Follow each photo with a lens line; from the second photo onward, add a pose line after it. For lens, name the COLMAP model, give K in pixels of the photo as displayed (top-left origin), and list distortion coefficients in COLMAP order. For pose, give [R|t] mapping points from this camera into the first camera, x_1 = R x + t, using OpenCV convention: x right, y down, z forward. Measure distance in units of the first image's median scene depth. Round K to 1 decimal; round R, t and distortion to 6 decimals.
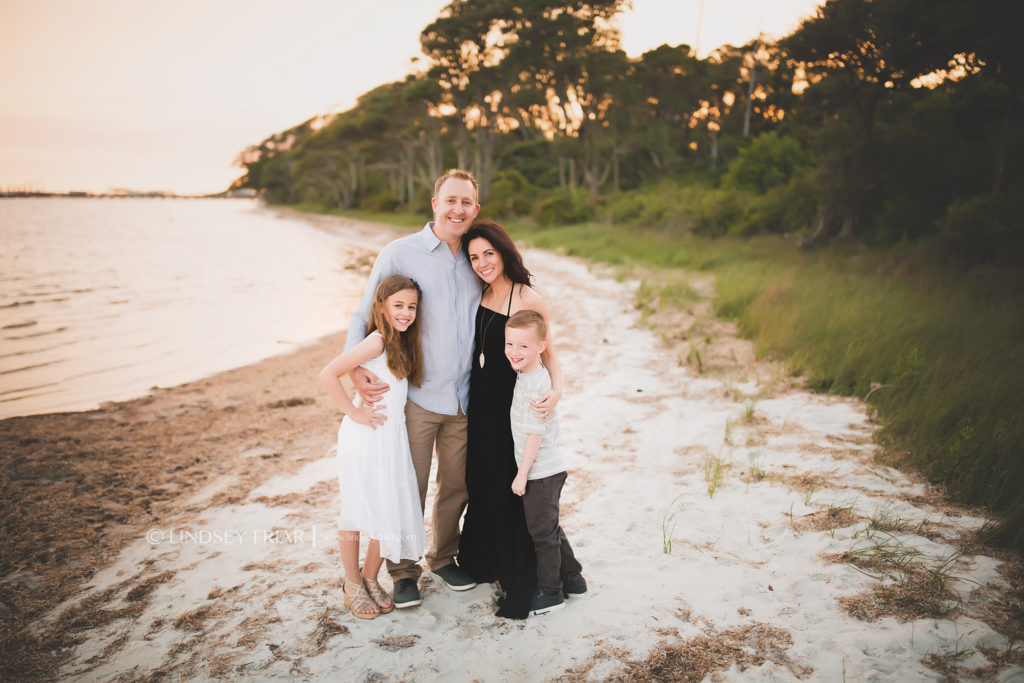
lens RADIAL K [[998.9, 0, 518.0], [0, 998.9, 342.2], [0, 0, 1]] dist [-0.015460, 0.000000]
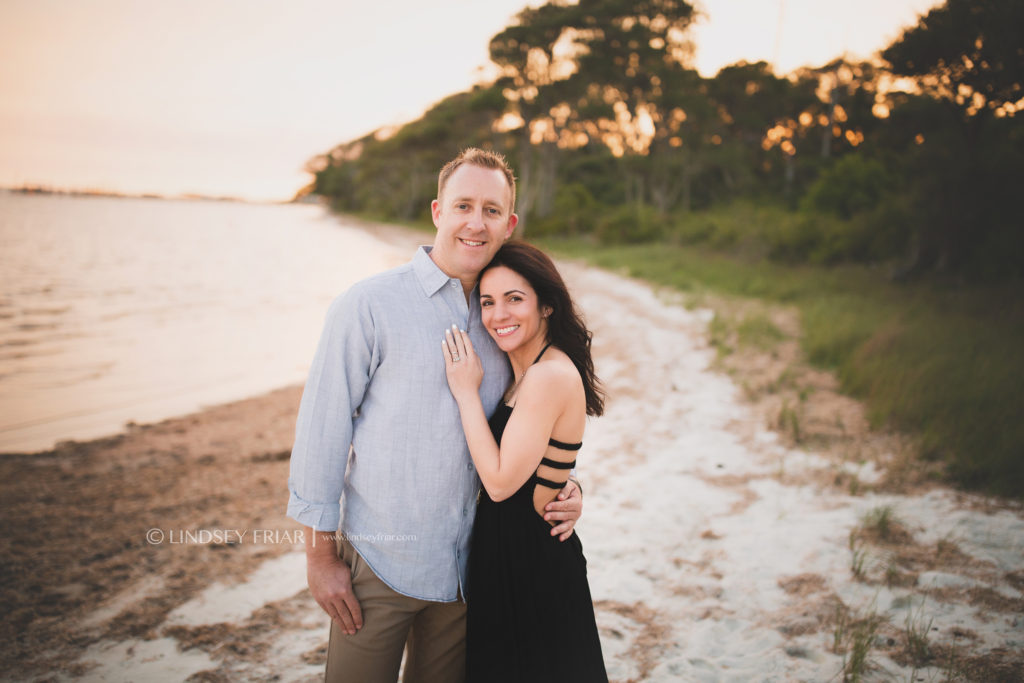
lens RADIAL K [[998.9, 0, 513.0], [0, 998.9, 331.0], [0, 0, 1]] dist [-0.015460, 0.000000]
pose [[0.996960, 0.043079, -0.064923, 0.003673], [-0.044783, 0.998683, -0.025023, -0.014887], [0.063759, 0.027855, 0.997576, 0.109352]]
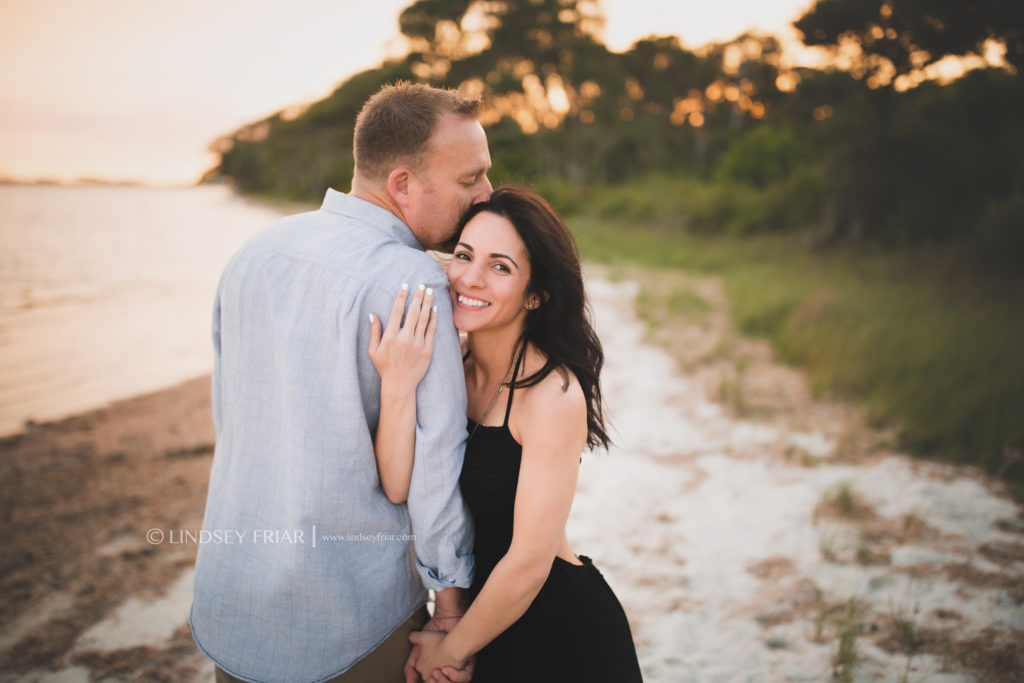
lens RADIAL K [[998.9, 0, 515.6], [0, 998.9, 335.2], [0, 0, 1]] dist [-0.015460, 0.000000]
pose [[0.999657, 0.013304, 0.022578, -0.004015], [-0.013264, 0.999910, -0.001921, -0.014649], [-0.022601, 0.001621, 0.999743, 0.131143]]
